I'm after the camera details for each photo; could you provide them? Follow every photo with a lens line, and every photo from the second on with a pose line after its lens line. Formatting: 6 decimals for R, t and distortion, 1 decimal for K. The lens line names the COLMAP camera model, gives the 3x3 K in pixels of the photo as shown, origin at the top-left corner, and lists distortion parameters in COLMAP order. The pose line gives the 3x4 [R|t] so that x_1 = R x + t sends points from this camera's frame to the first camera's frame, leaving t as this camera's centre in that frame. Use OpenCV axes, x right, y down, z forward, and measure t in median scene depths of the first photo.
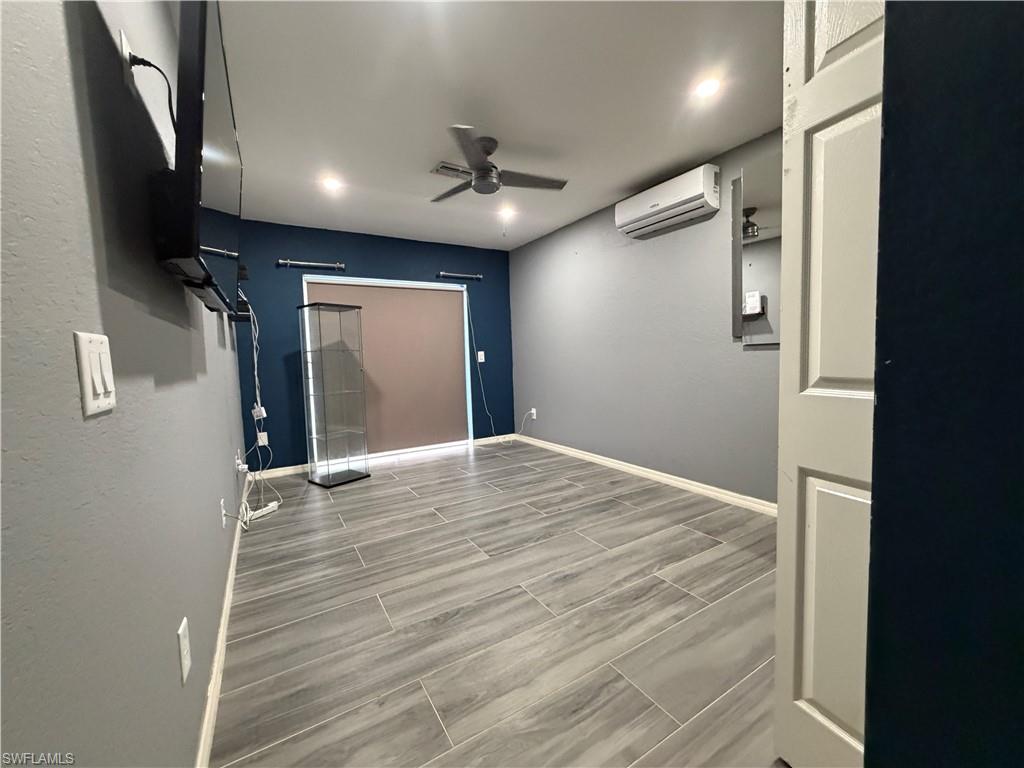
lens RADIAL K [[410.9, 0, 510.1], [0, 410.9, 382.6], [0, 0, 1]] dist [0.006783, 0.000120]
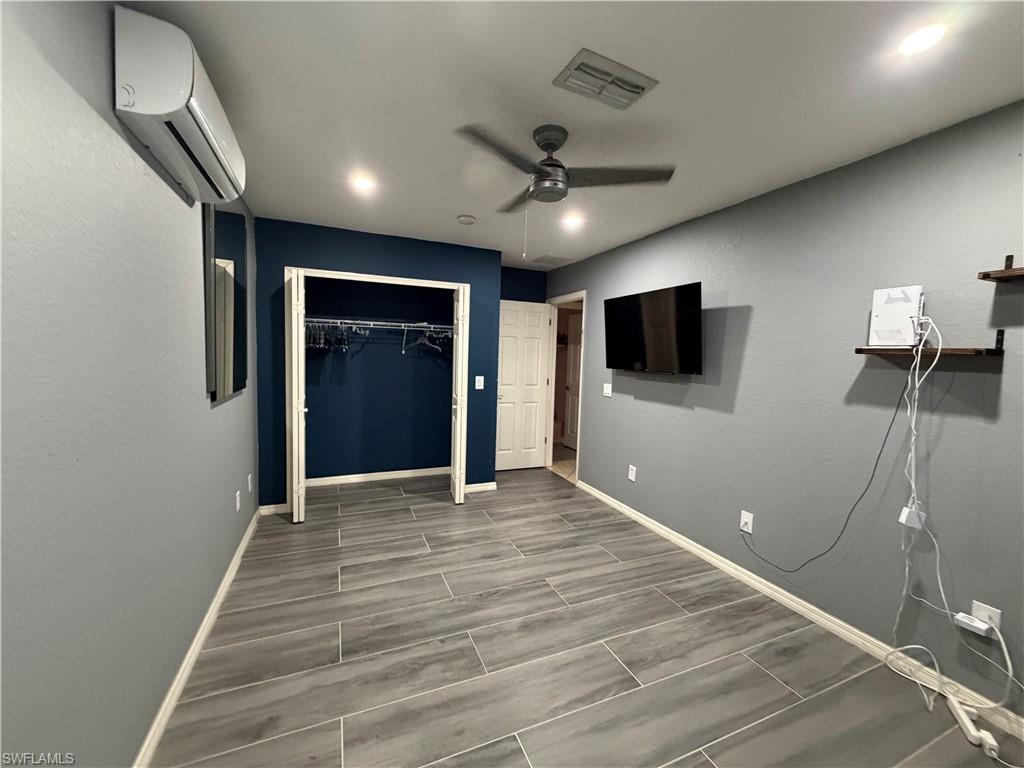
lens RADIAL K [[410.9, 0, 512.7], [0, 410.9, 382.7], [0, 0, 1]] dist [0.006783, 0.000120]
pose [[-0.991073, -0.003984, 0.133258, -0.114111], [0.013581, 0.991336, 0.130650, -0.280311], [-0.132624, 0.131293, -0.982432, 2.140539]]
